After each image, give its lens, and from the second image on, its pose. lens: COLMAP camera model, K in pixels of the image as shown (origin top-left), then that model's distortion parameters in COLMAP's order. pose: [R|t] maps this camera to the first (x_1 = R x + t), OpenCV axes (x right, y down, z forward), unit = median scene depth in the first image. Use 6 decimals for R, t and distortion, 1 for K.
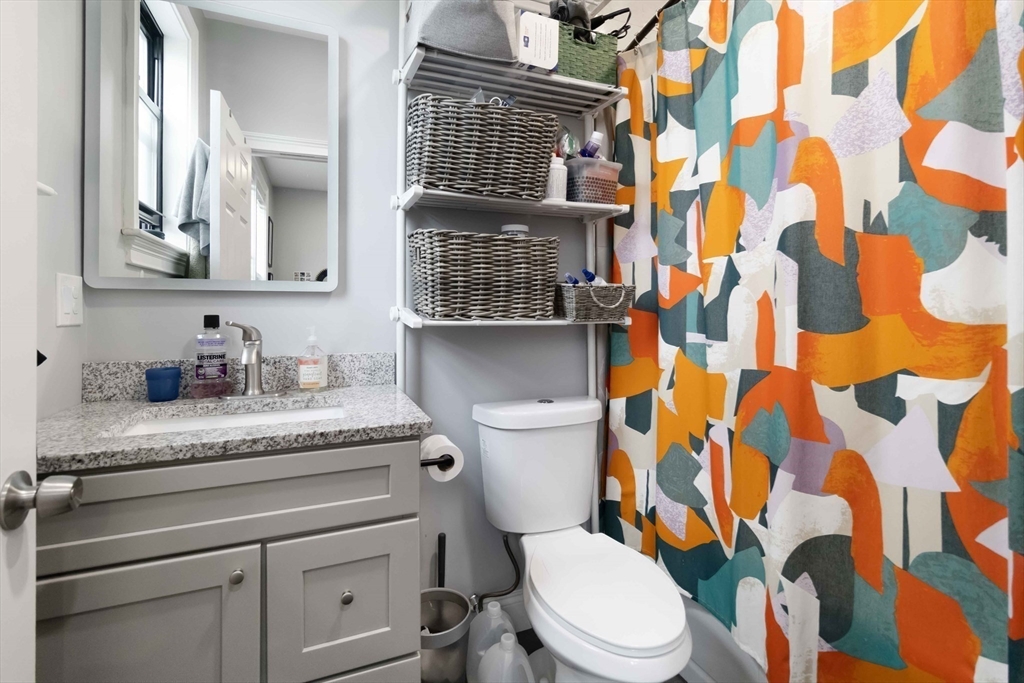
lens RADIAL K [[480.6, 0, 514.3], [0, 480.6, 300.6], [0, 0, 1]] dist [0.002156, 0.000489]
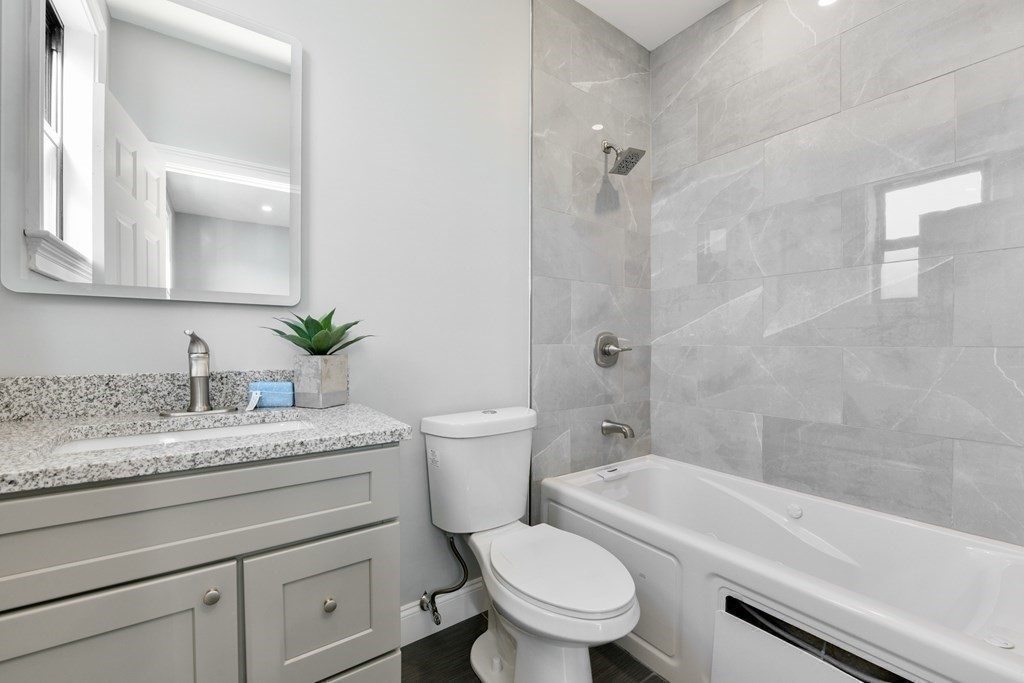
lens RADIAL K [[424.3, 0, 511.7], [0, 424.3, 345.7], [0, 0, 1]] dist [-0.011086, -0.000460]
pose [[0.975225, 0.004155, 0.221176, -0.176706], [-0.009634, 0.999673, 0.023701, 0.057327], [-0.221005, -0.025245, 0.974946, 0.083549]]
